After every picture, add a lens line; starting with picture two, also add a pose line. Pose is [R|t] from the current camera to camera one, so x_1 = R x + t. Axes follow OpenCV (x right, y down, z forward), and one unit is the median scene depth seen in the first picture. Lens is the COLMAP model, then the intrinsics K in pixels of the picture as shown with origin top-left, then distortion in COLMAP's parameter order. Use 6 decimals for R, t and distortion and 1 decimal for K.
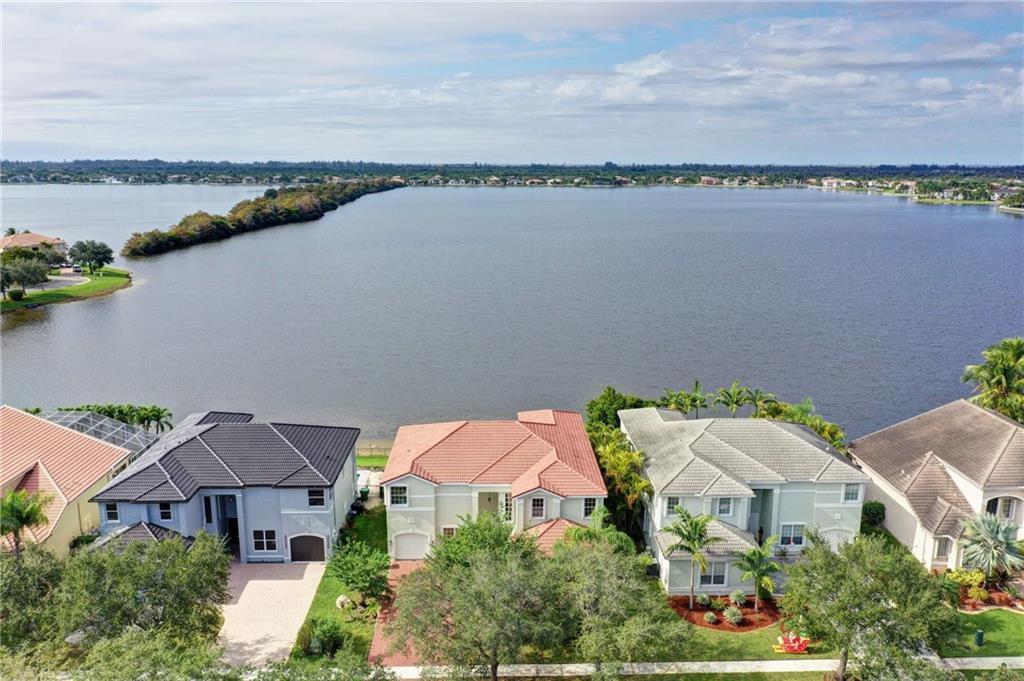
lens RADIAL K [[804.6, 0, 516.3], [0, 804.6, 328.3], [0, 0, 1]] dist [0.005916, 0.005331]
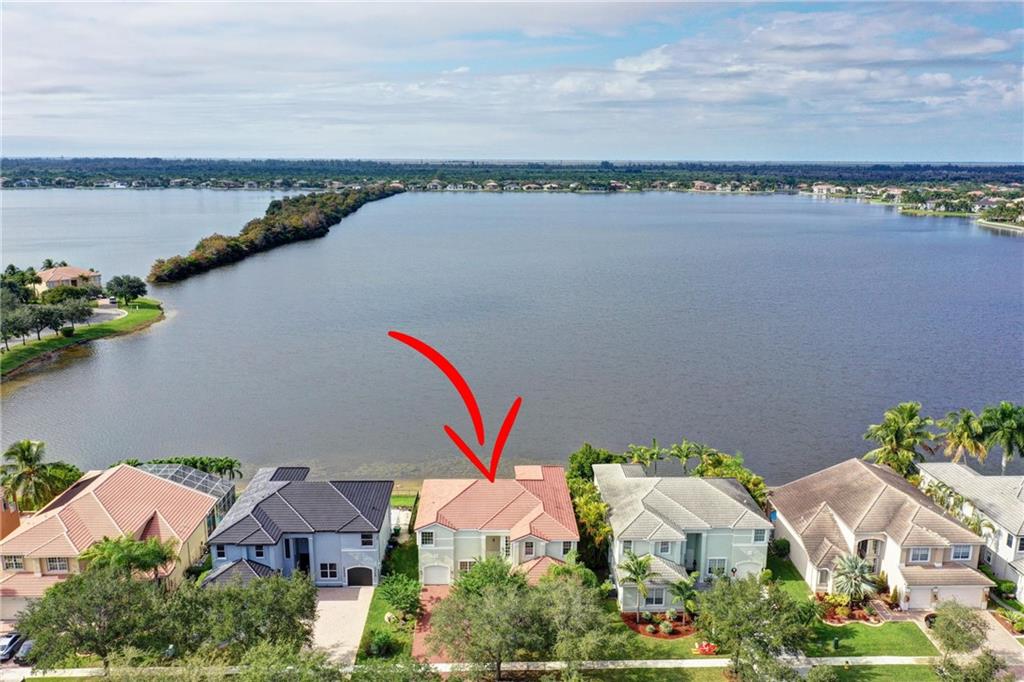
lens RADIAL K [[804.6, 0, 516.4], [0, 804.6, 331.7], [0, 0, 1]] dist [0.005916, 0.005331]
pose [[0.999991, 0.001738, 0.003832, -0.000747], [-0.001772, 0.999958, 0.008953, -0.149473], [-0.003816, -0.008960, 0.999953, -0.349326]]
